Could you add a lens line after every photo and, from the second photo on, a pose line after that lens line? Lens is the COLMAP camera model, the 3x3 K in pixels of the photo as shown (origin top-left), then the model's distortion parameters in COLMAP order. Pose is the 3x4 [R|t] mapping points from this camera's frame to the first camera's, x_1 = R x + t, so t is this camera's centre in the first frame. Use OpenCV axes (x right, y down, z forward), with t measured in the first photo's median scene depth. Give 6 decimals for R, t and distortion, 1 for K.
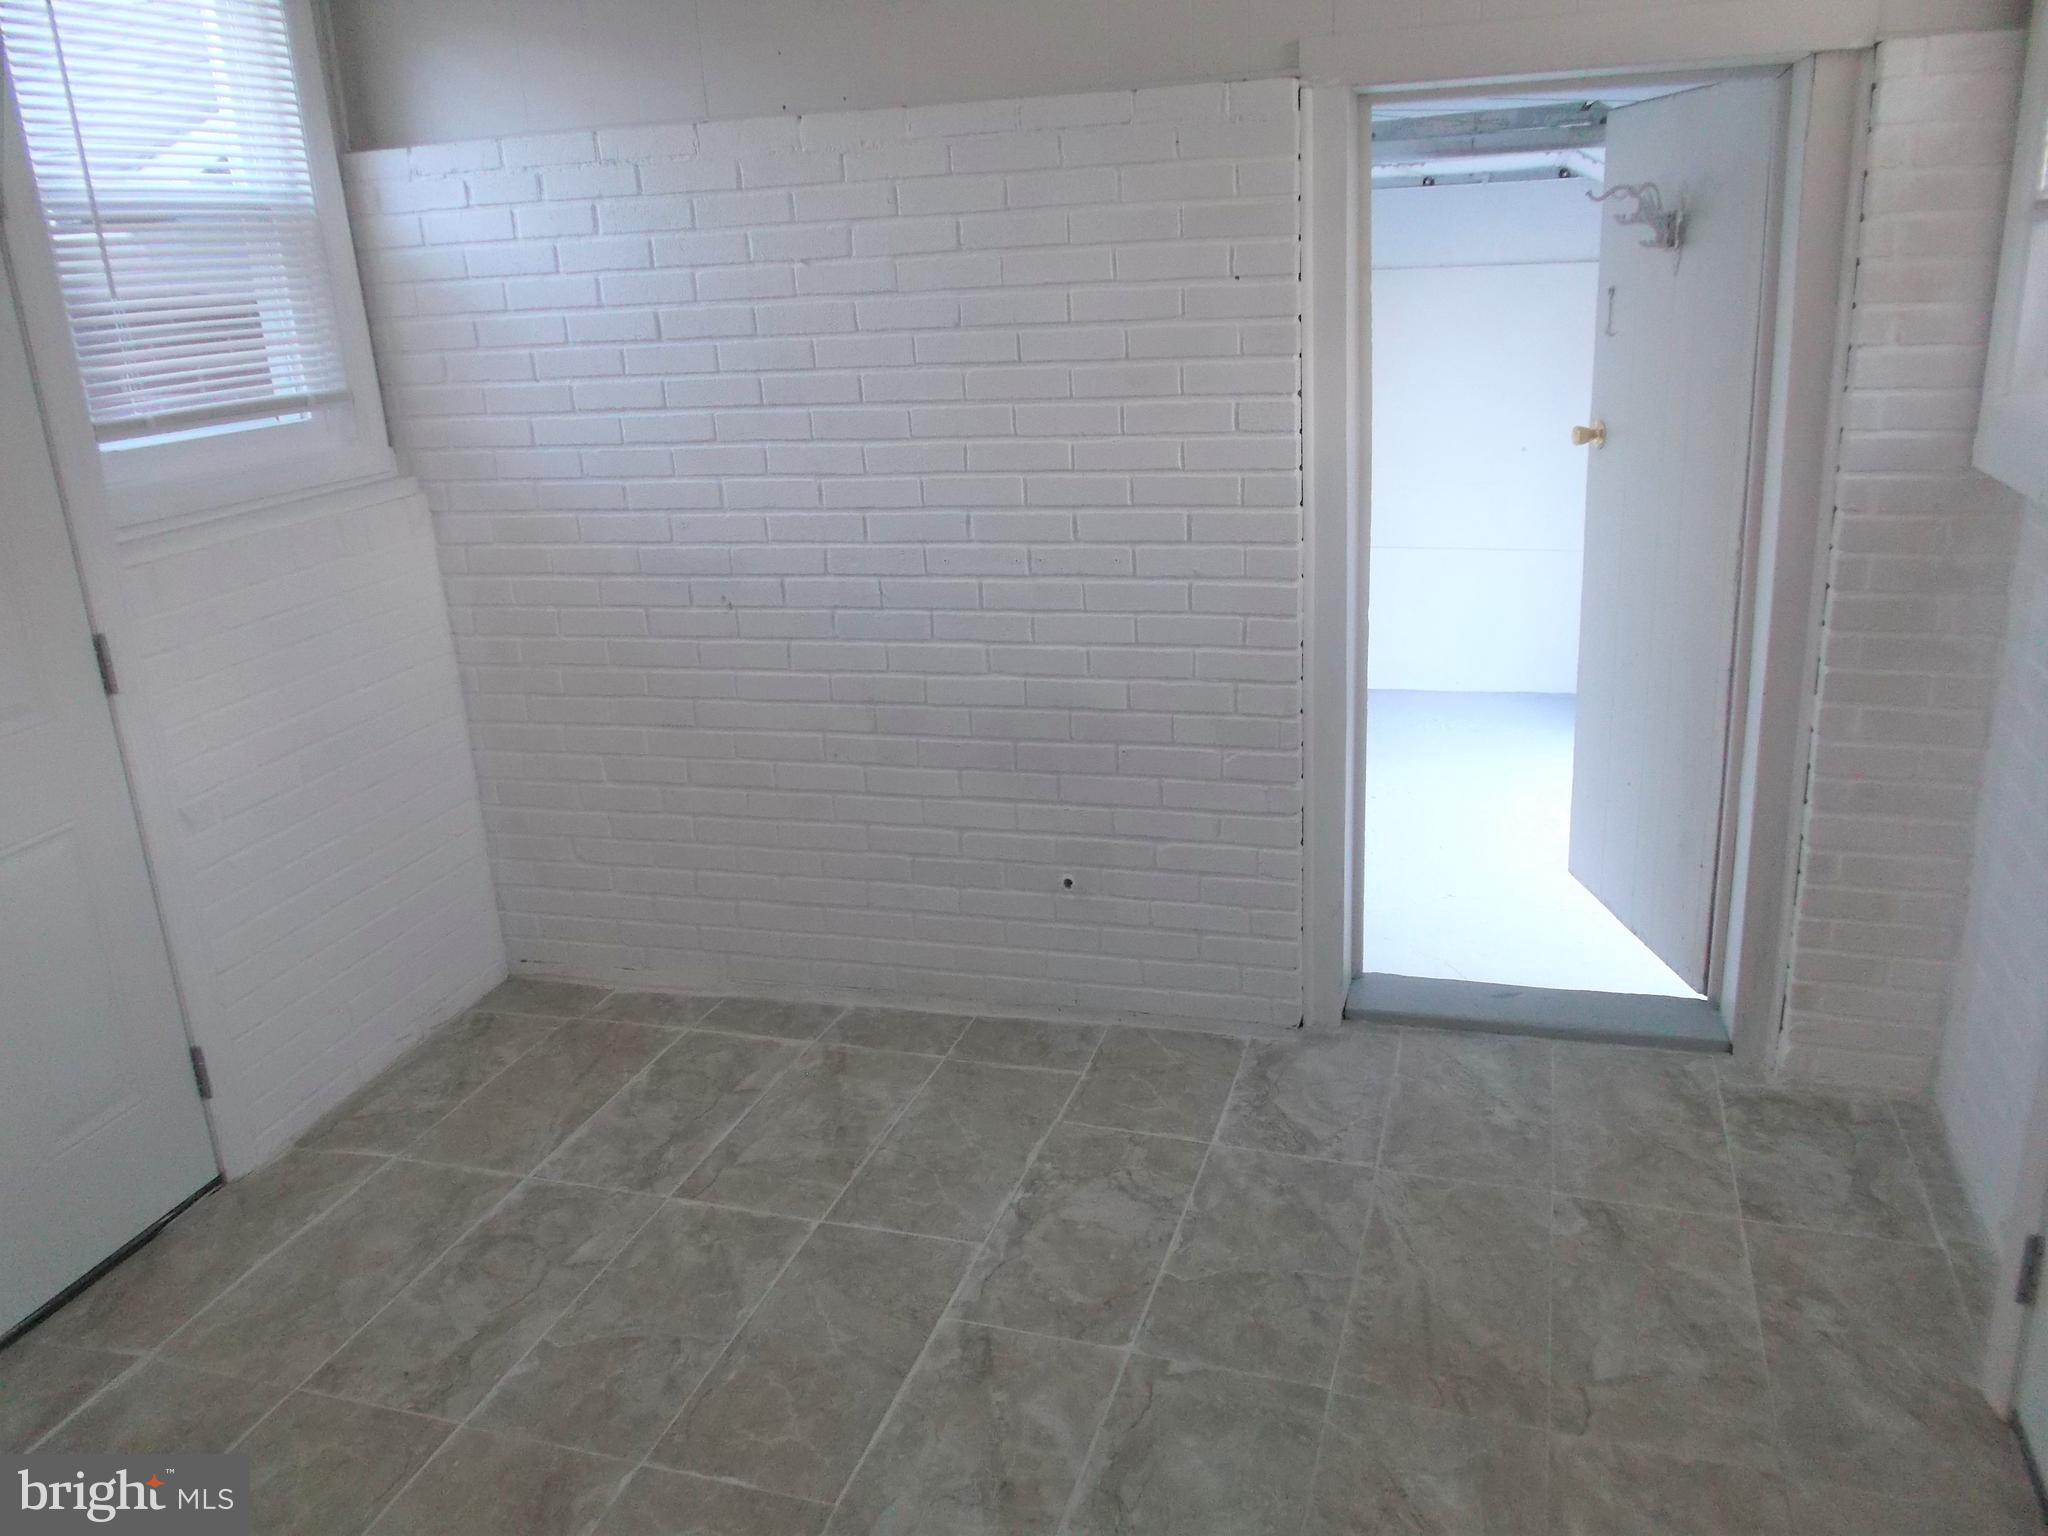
lens RADIAL K [[1619.1, 0, 1025.7], [0, 1619.1, 750.5], [0, 0, 1]] dist [0.009915, 0.004156]
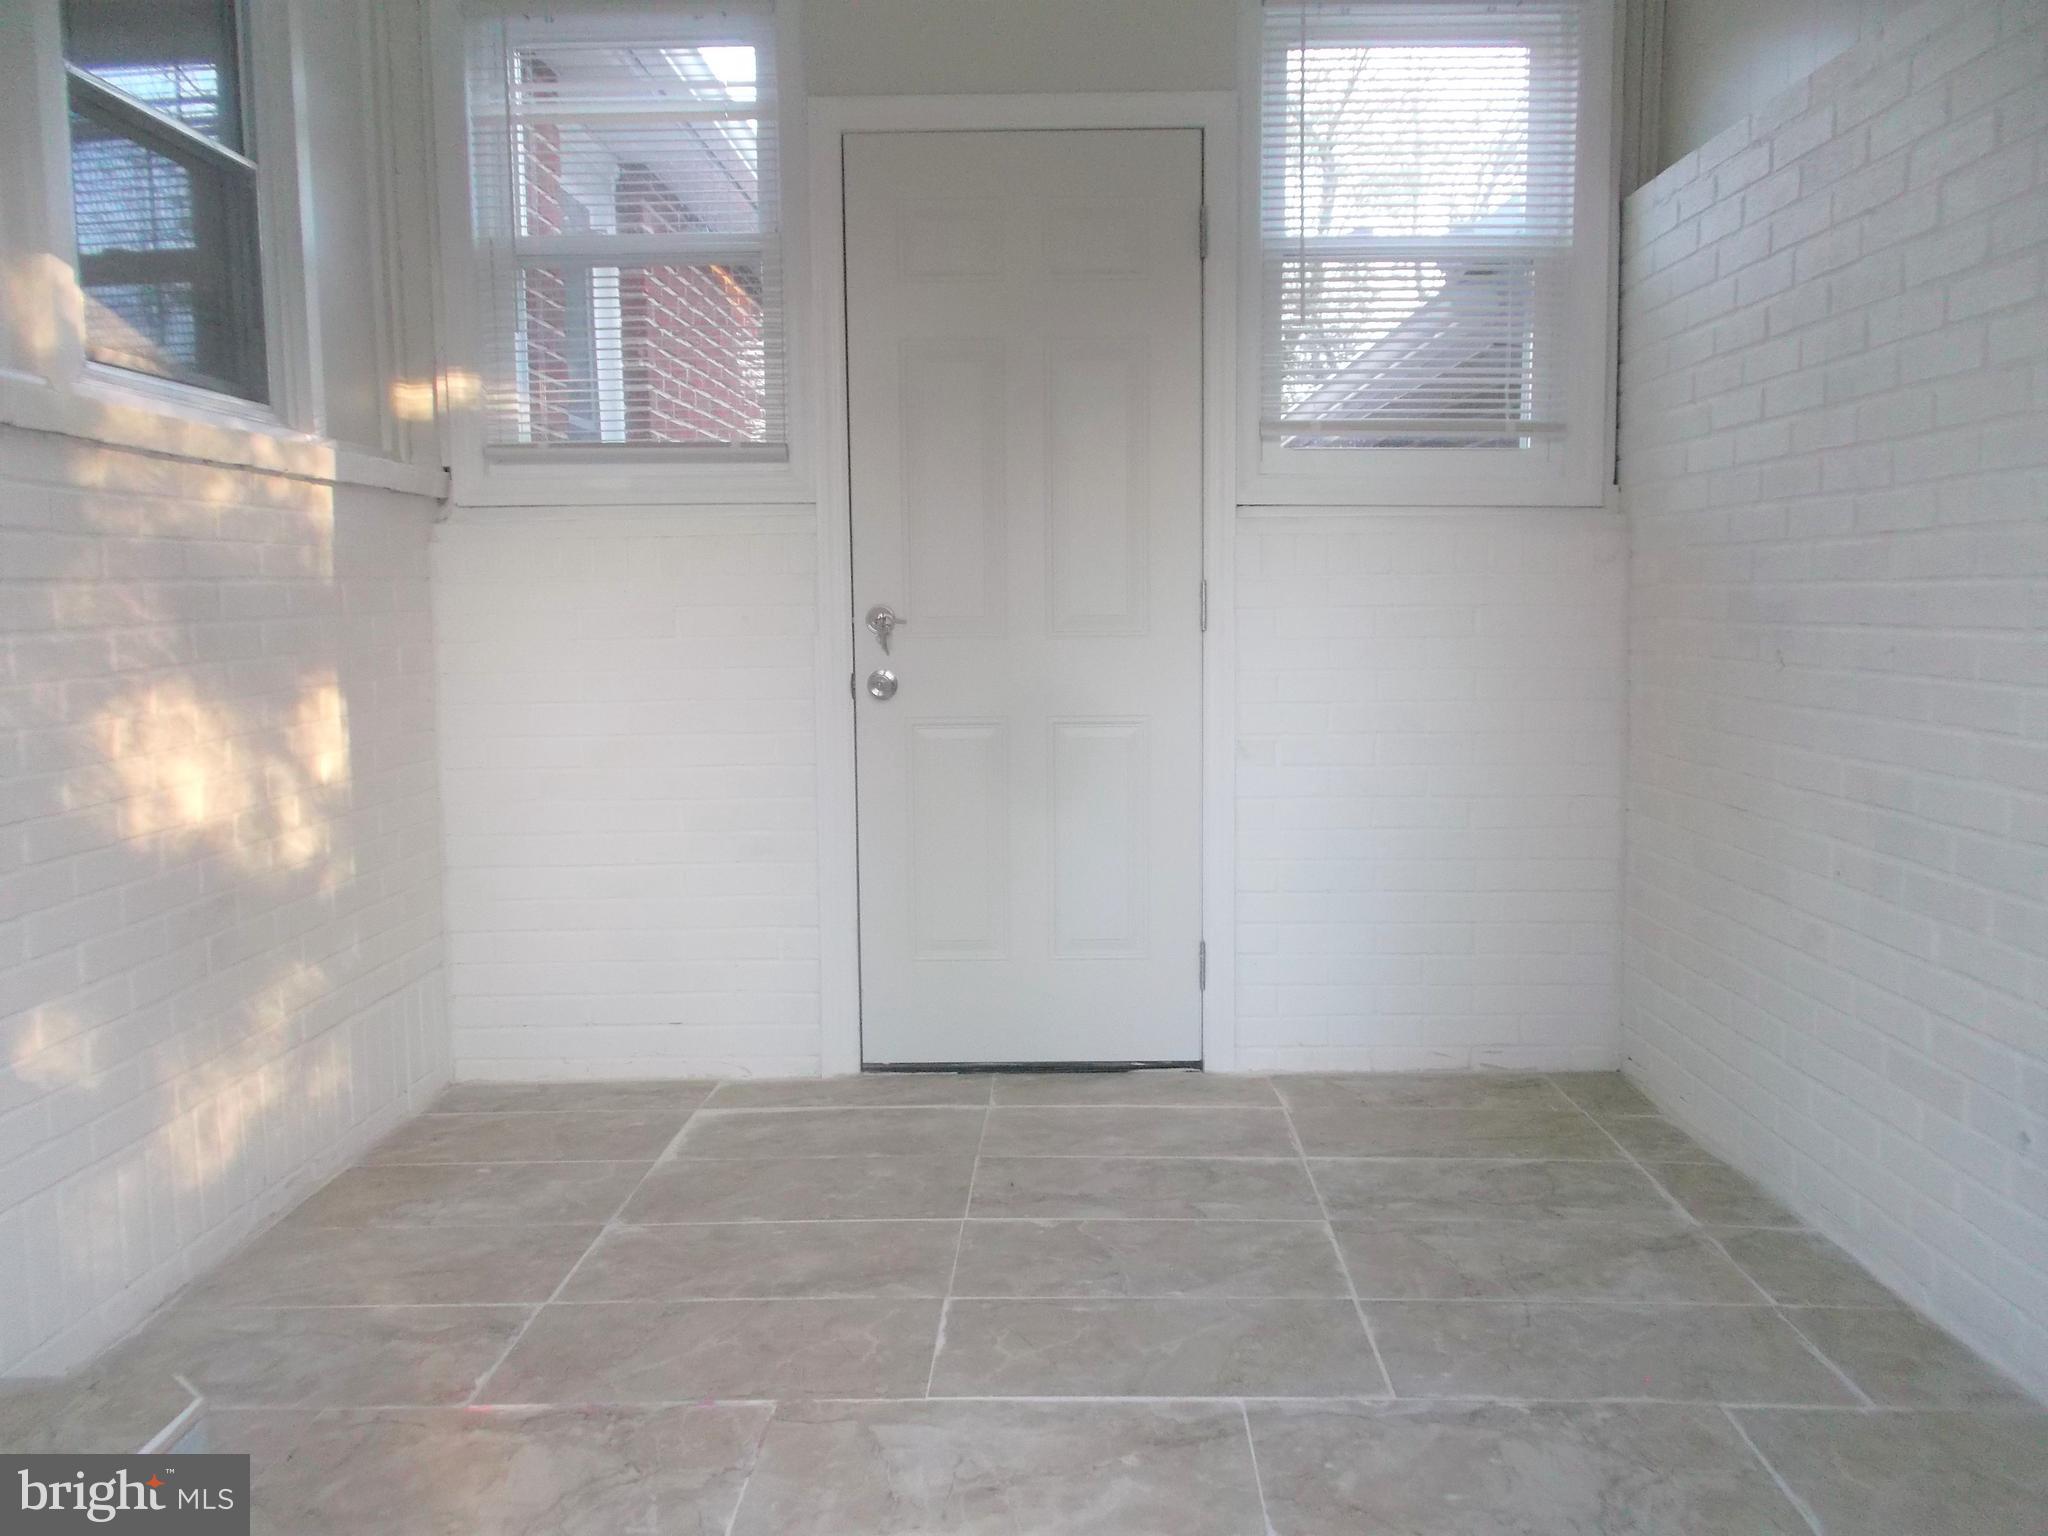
lens RADIAL K [[1619.1, 0, 1025.7], [0, 1619.1, 750.5], [0, 0, 1]] dist [0.009915, 0.004156]
pose [[0.278595, 0.142064, -0.949843, 0.544530], [-0.299462, 0.952543, 0.054634, 0.023769], [0.912528, 0.269221, 0.307917, 0.476770]]
